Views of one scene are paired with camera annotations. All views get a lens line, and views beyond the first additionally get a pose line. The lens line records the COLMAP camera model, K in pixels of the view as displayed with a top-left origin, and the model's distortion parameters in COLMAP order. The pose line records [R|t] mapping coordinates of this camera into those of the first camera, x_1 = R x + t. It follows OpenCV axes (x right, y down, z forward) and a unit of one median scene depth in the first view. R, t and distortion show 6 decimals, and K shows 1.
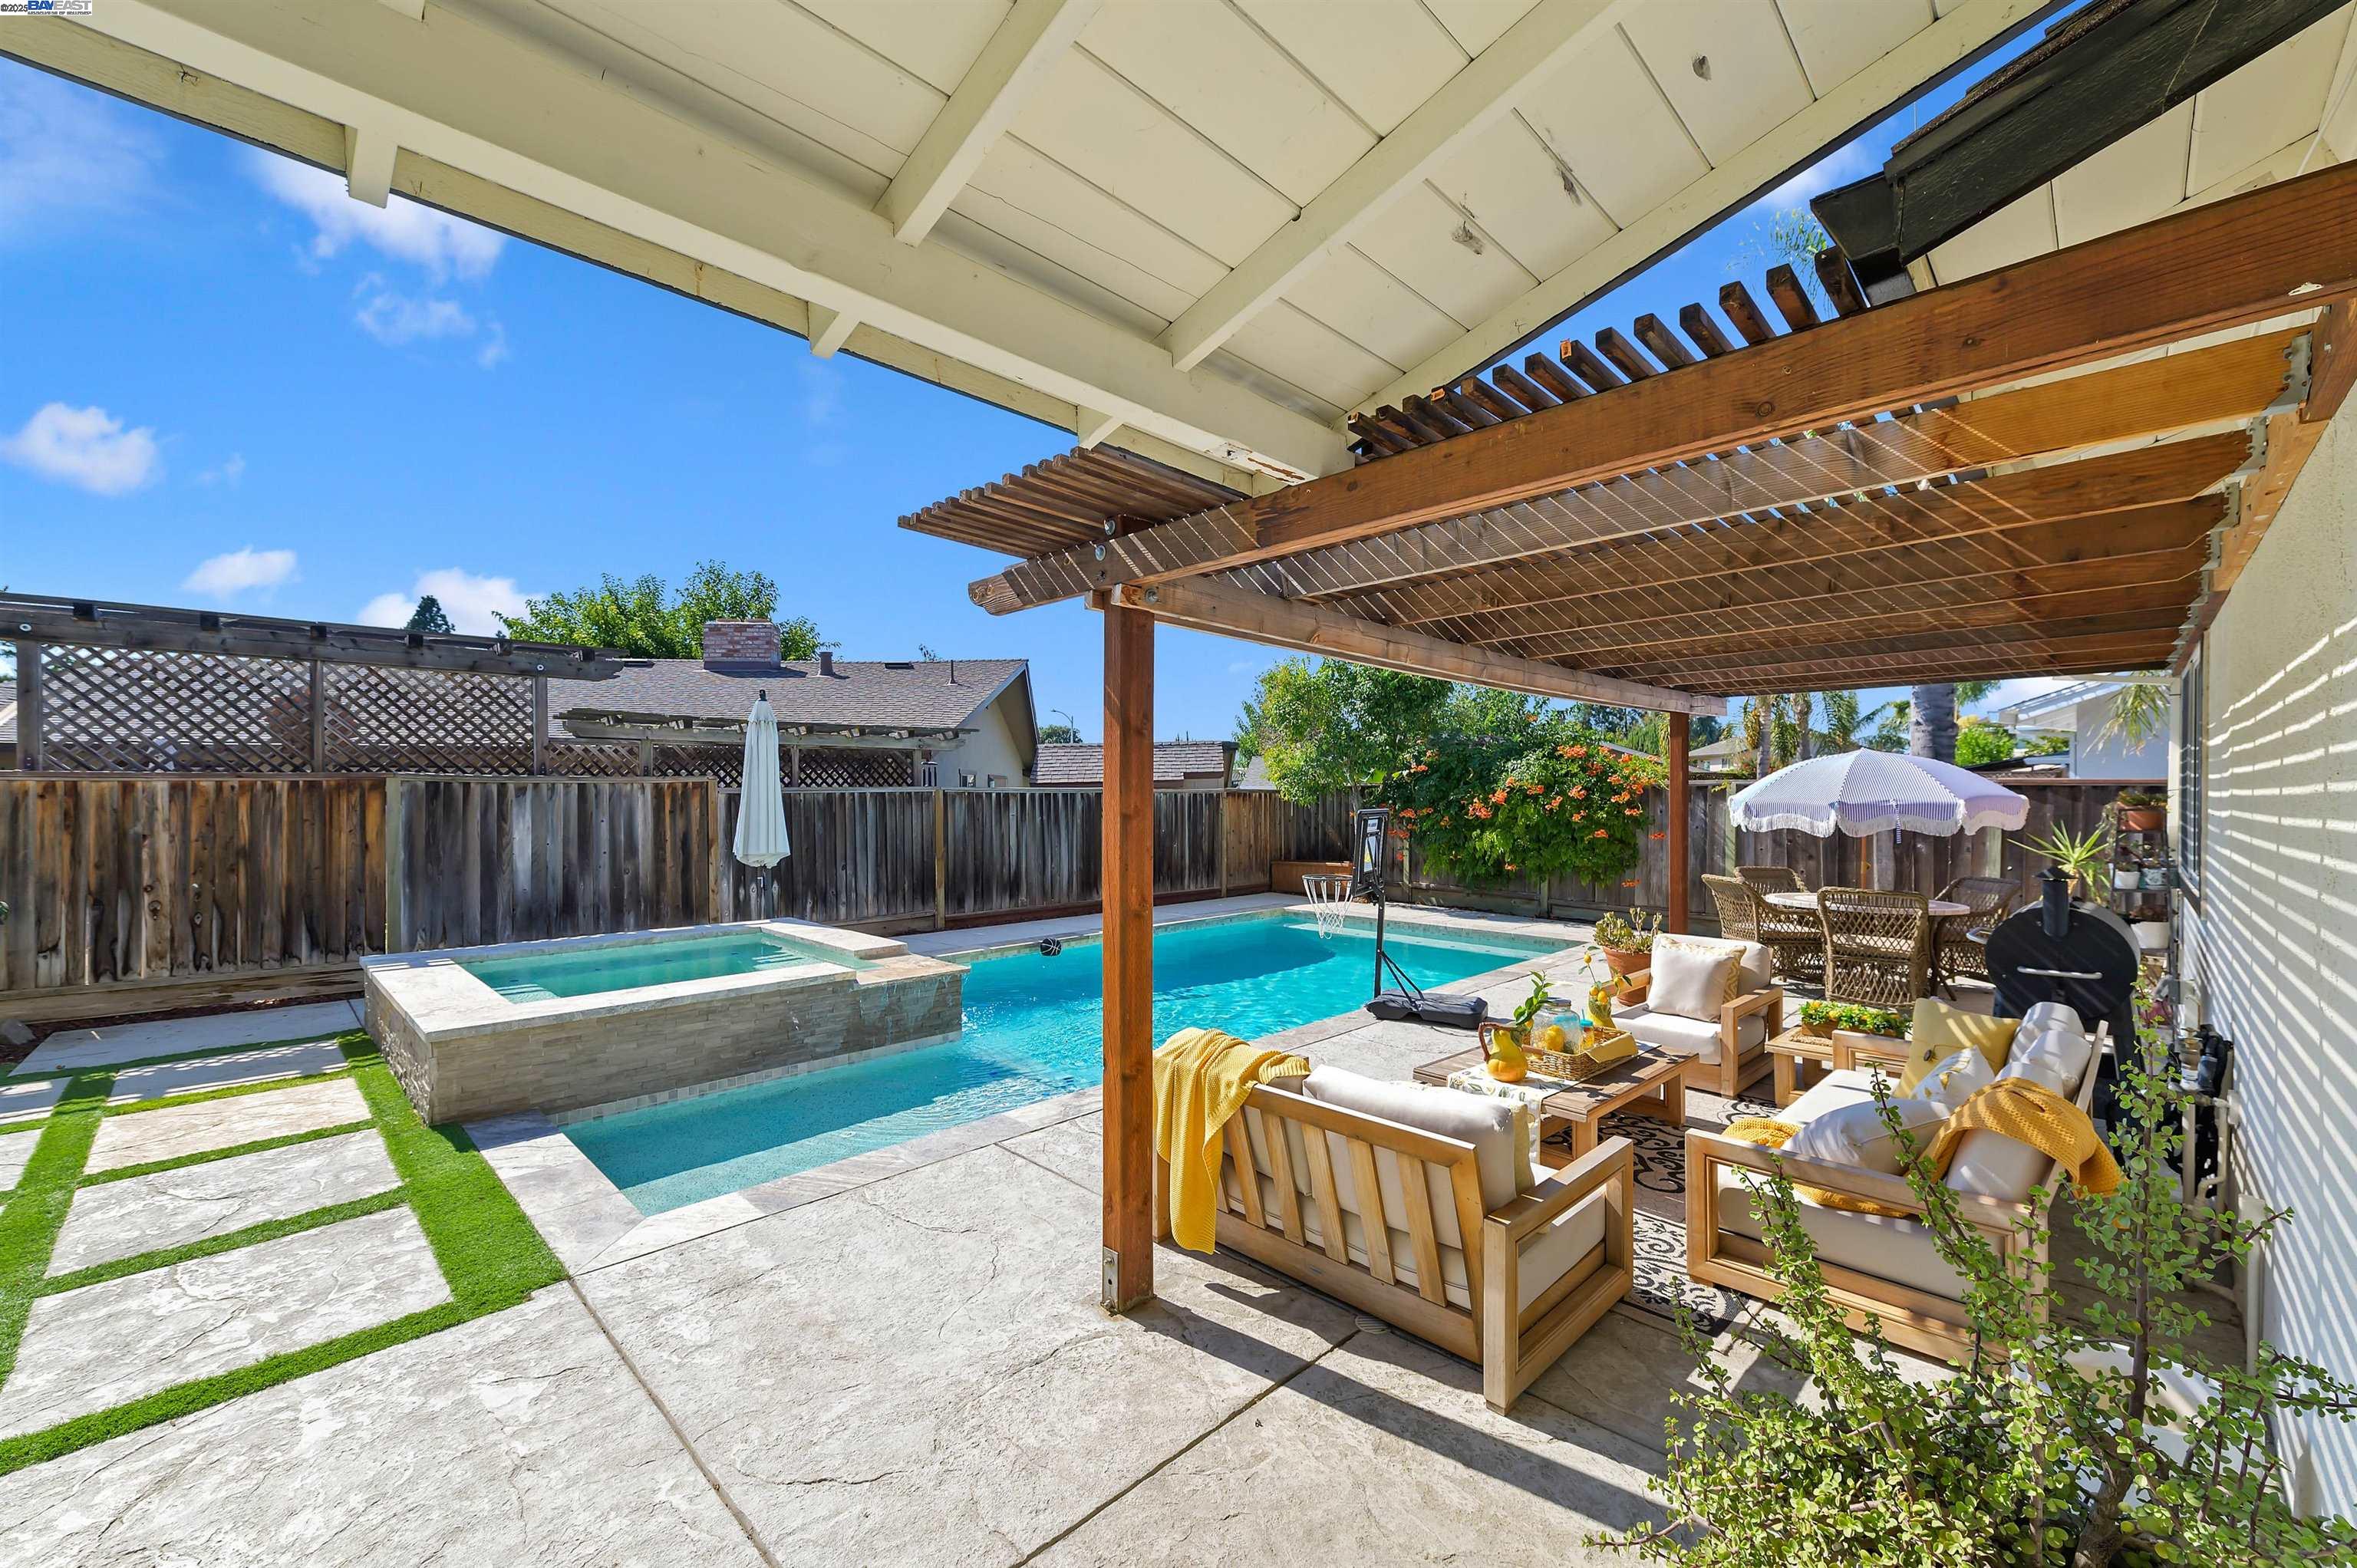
lens RADIAL K [[946.1, 0, 1190.0], [0, 946.1, 792.9], [0, 0, 1]] dist [0.014976, -0.004860]
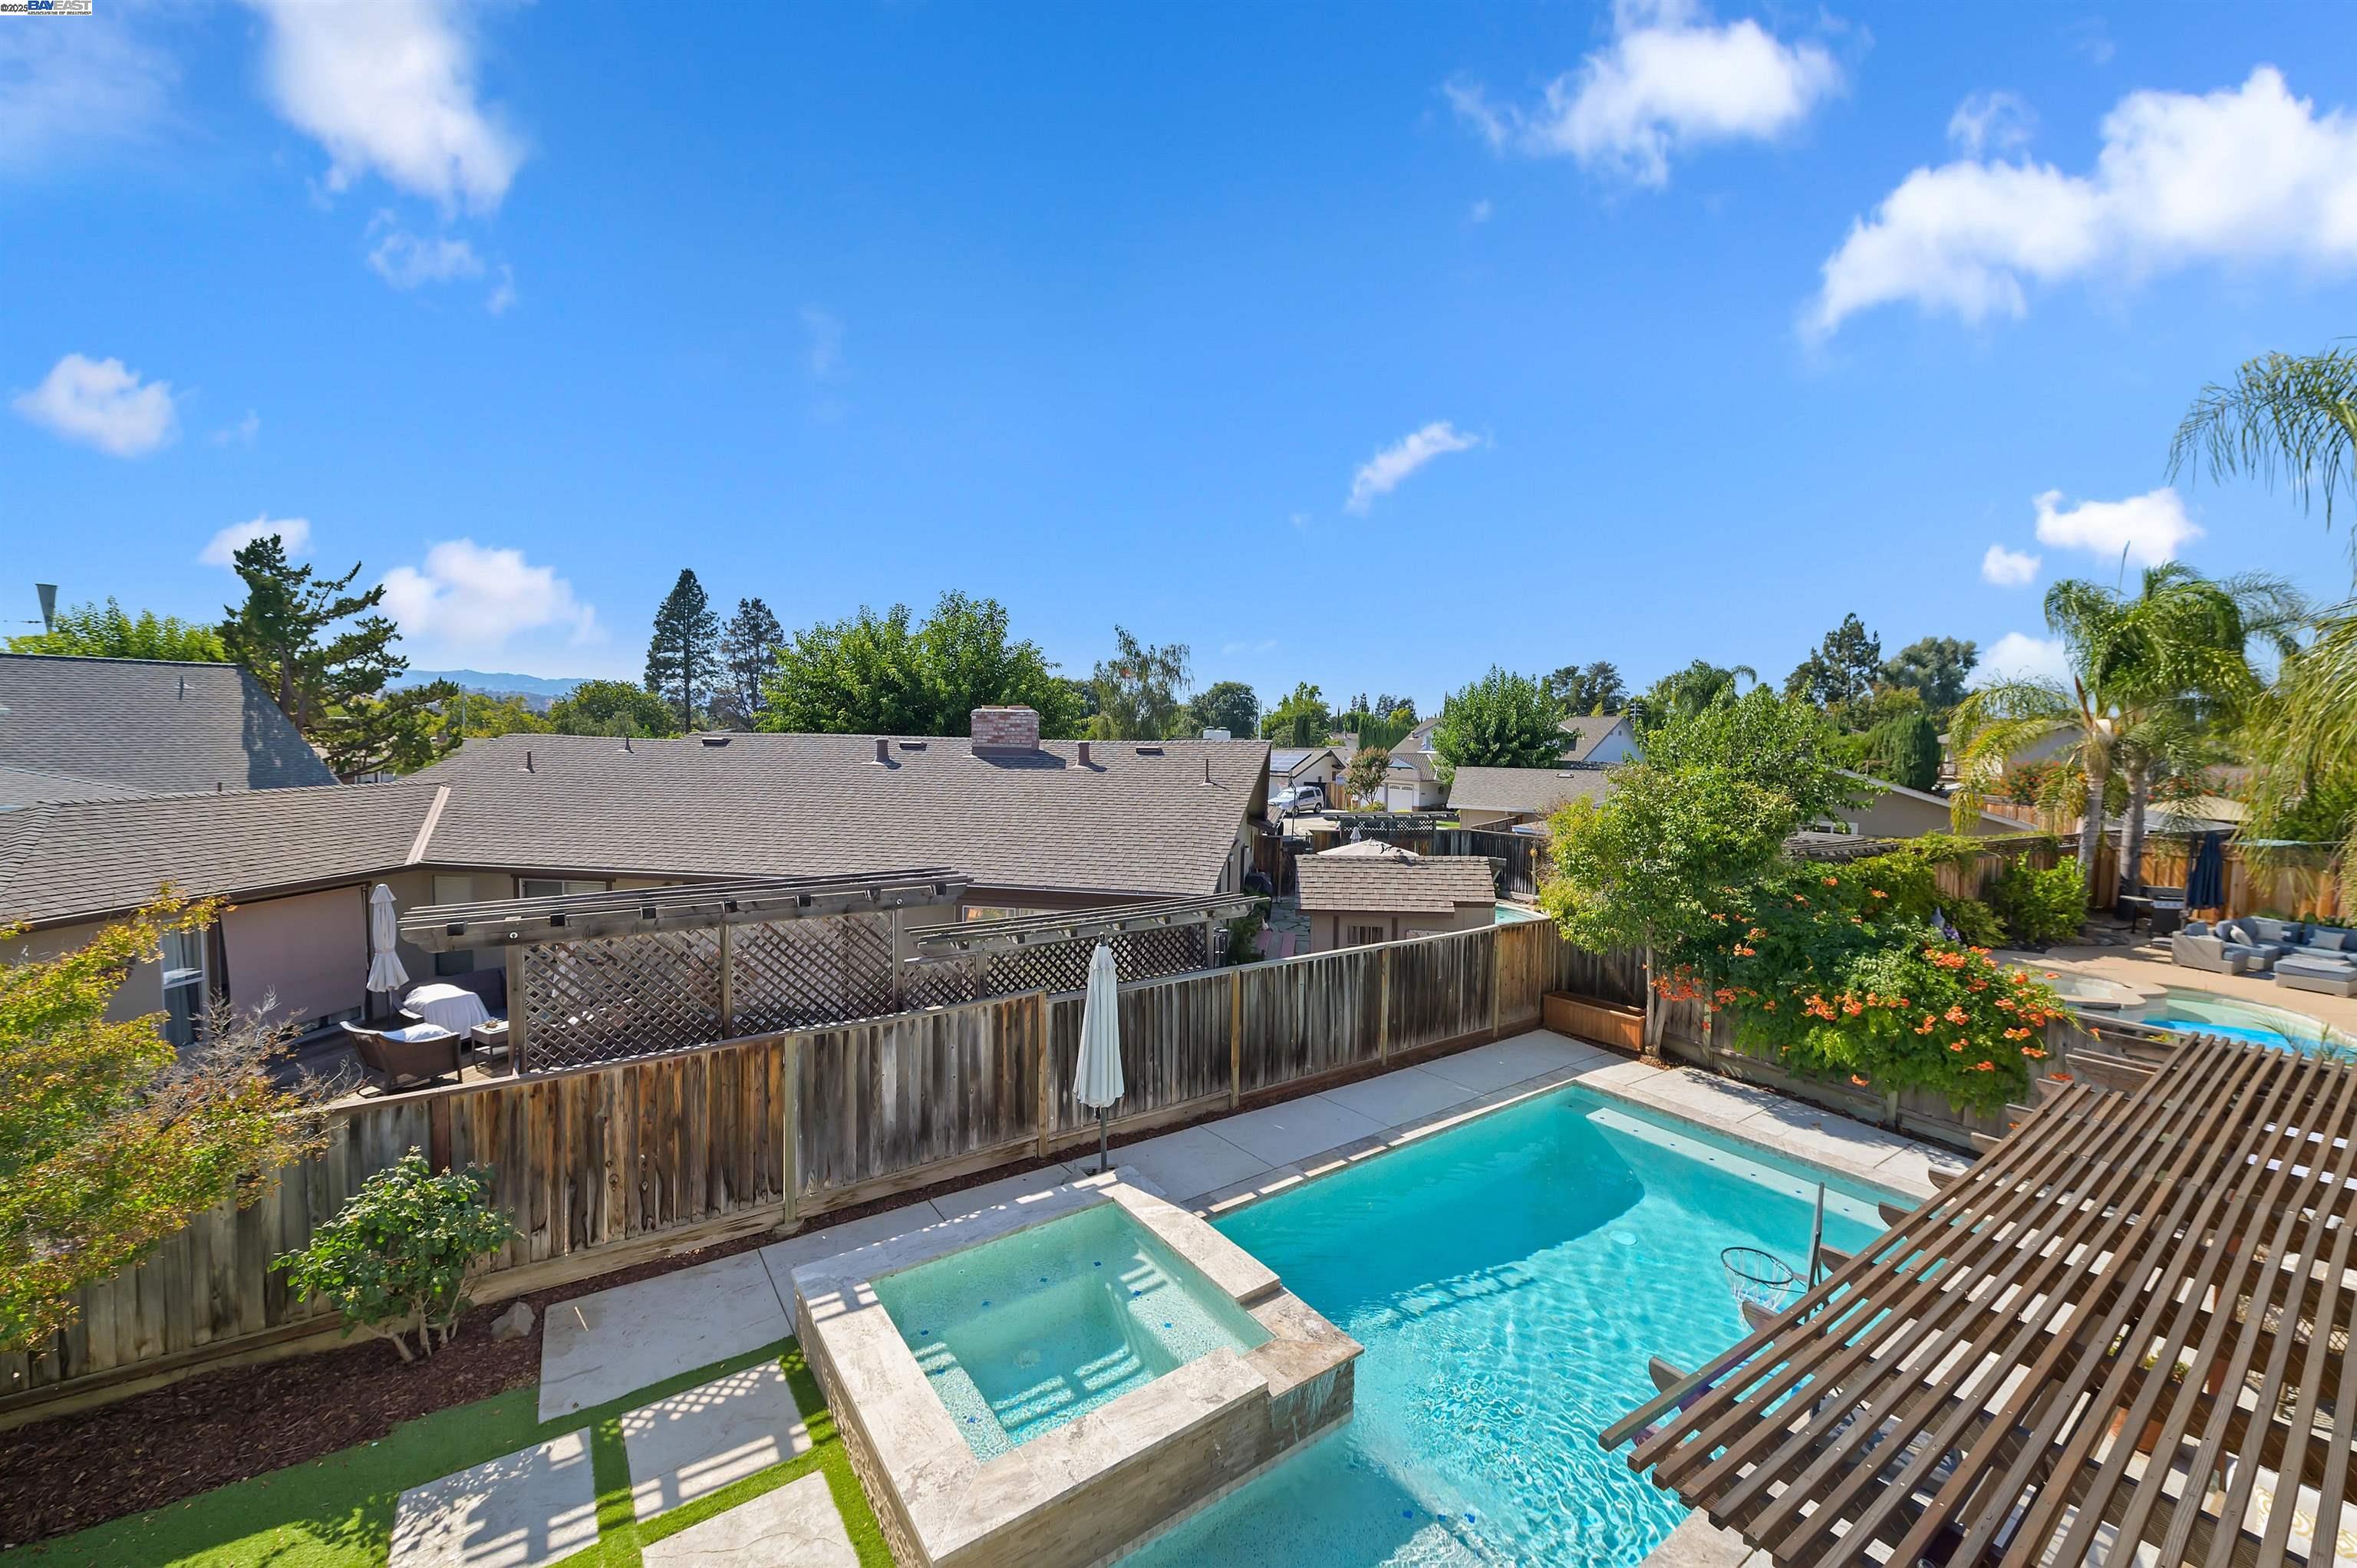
lens RADIAL K [[920.4, 0, 1194.3], [0, 920.4, 774.7], [0, 0, 1]] dist [0.016725, -0.005887]
pose [[0.985321, 0.023116, -0.169141, -0.199398], [-0.015537, 0.998821, 0.045993, -0.342014], [0.170005, -0.042689, 0.984518, 0.056310]]
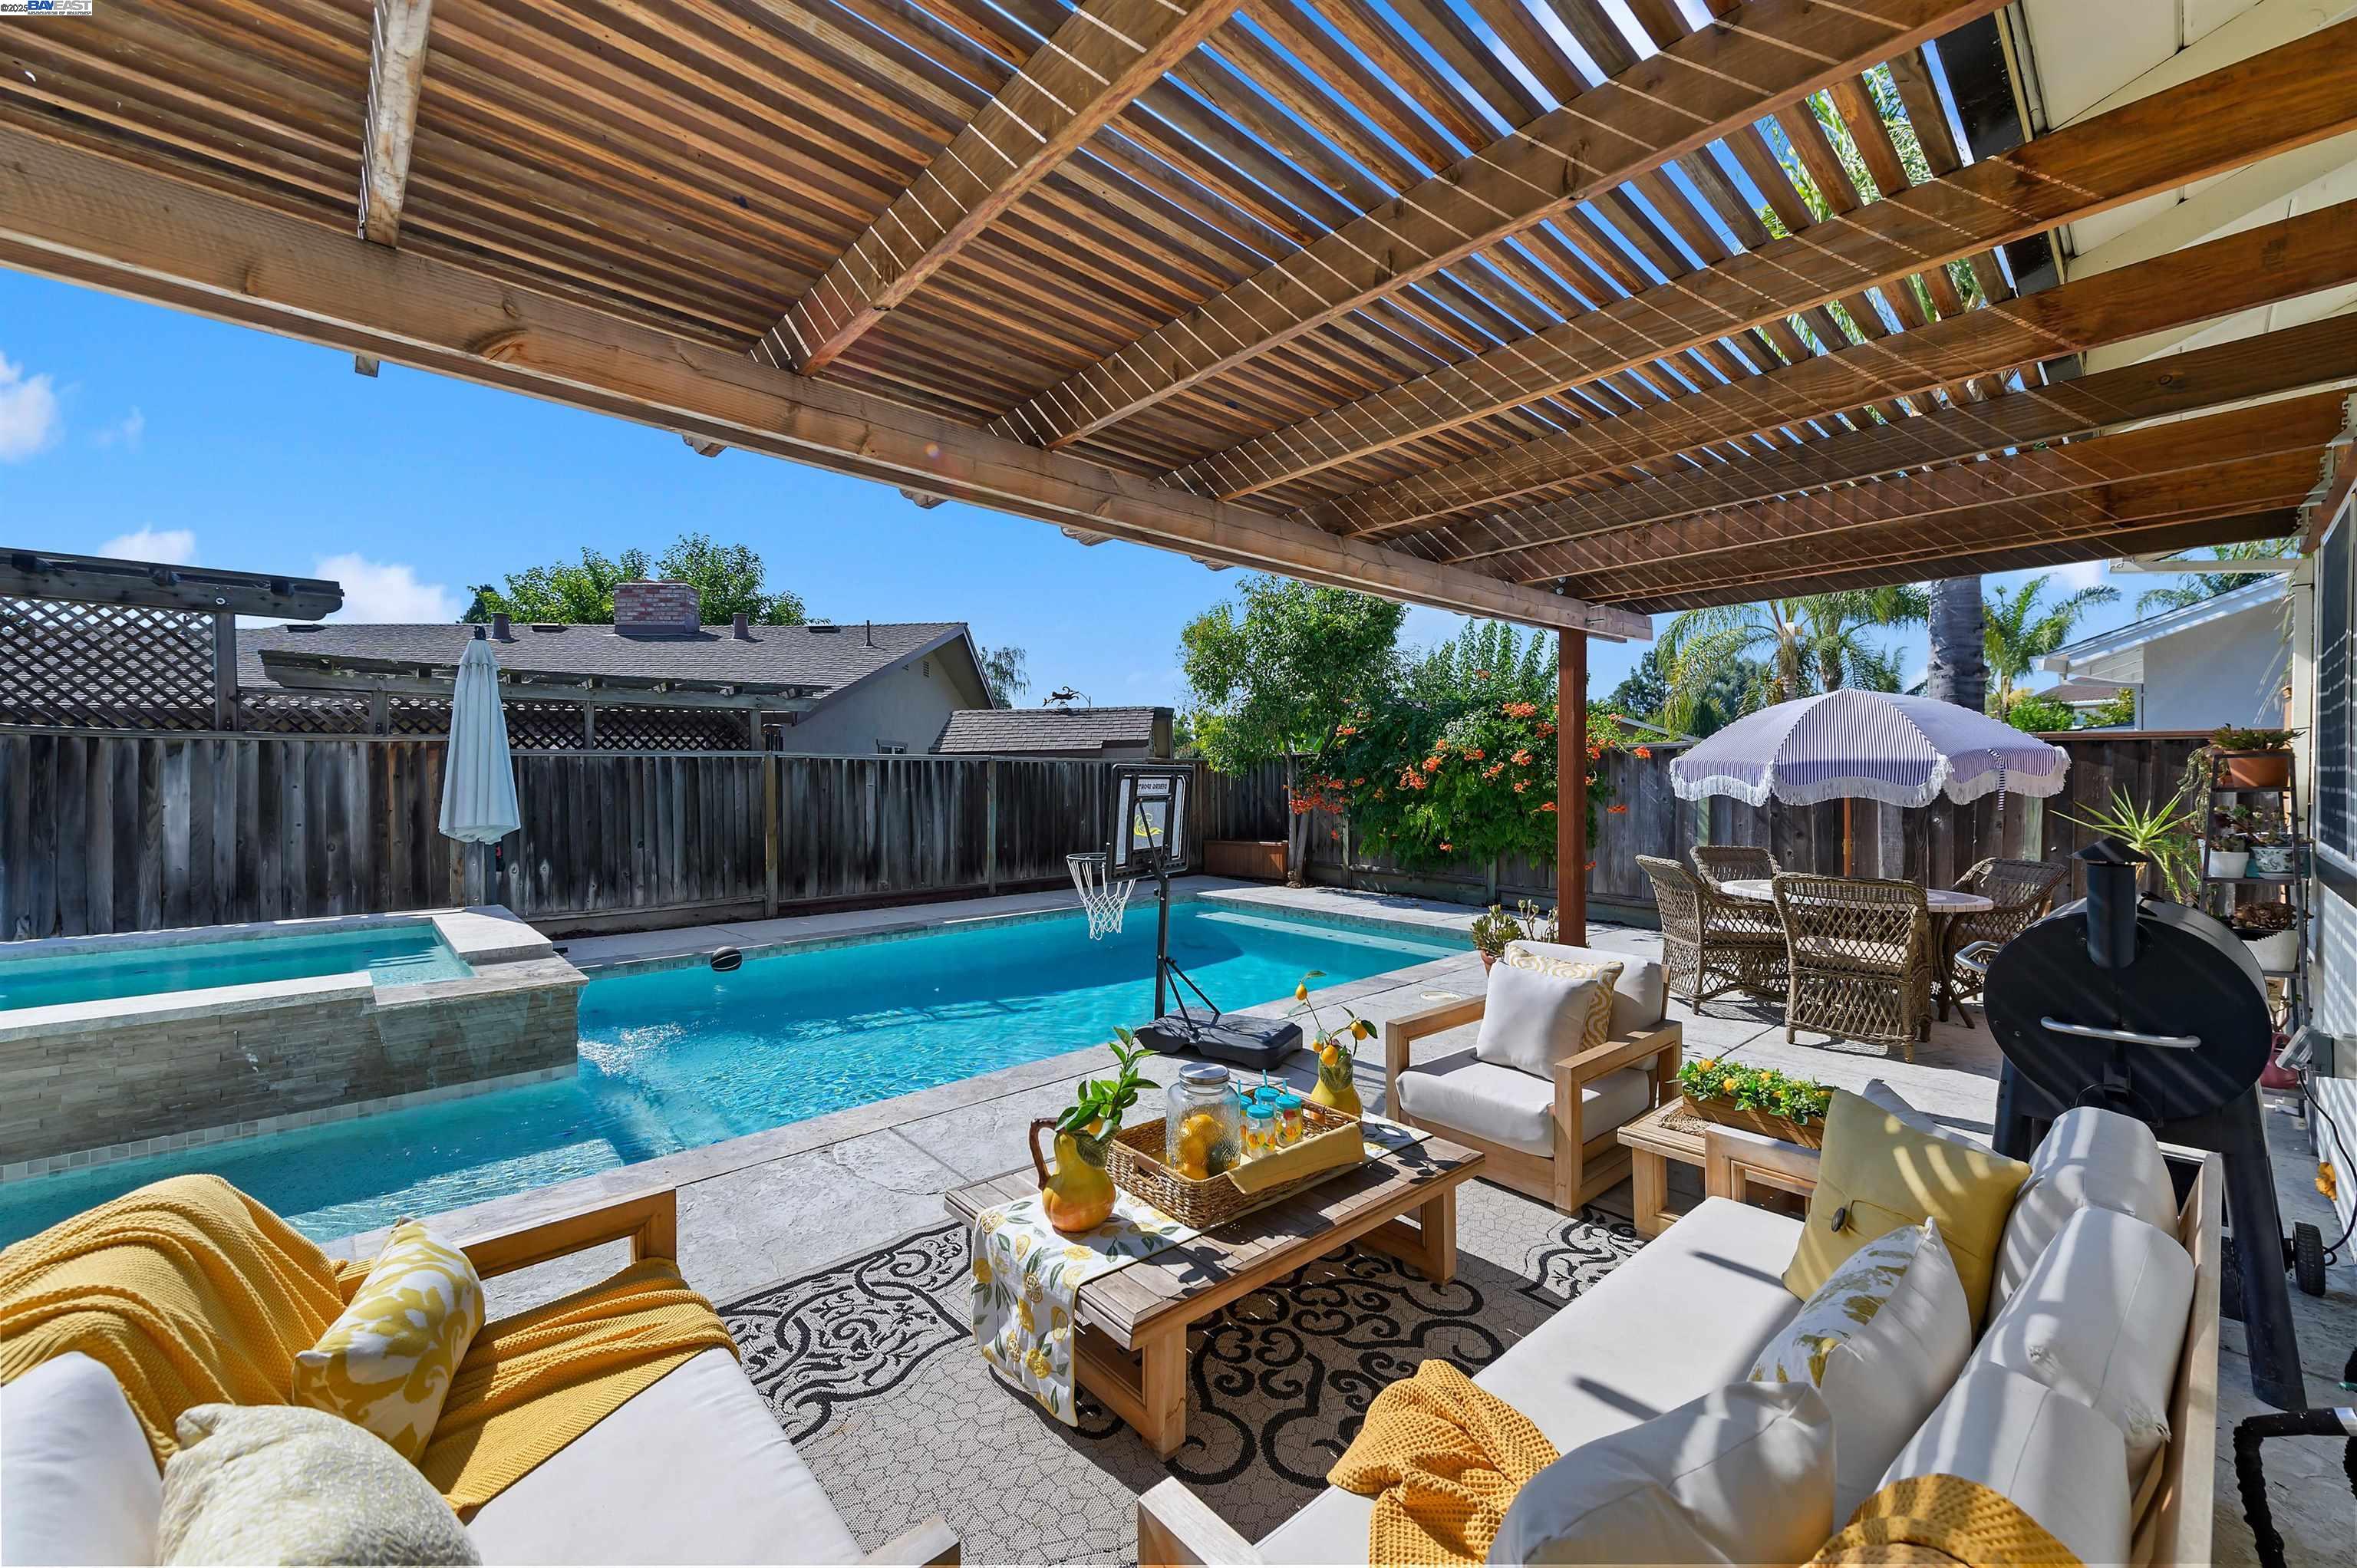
lens RADIAL K [[925.2, 0, 1197.8], [0, 925.2, 775.1], [0, 0, 1]] dist [0.016106, -0.005076]
pose [[0.999161, -0.000037, -0.040947, 0.212010], [-0.000007, 0.999999, -0.001071, 0.021510], [0.040947, 0.001071, 0.999161, 0.231876]]
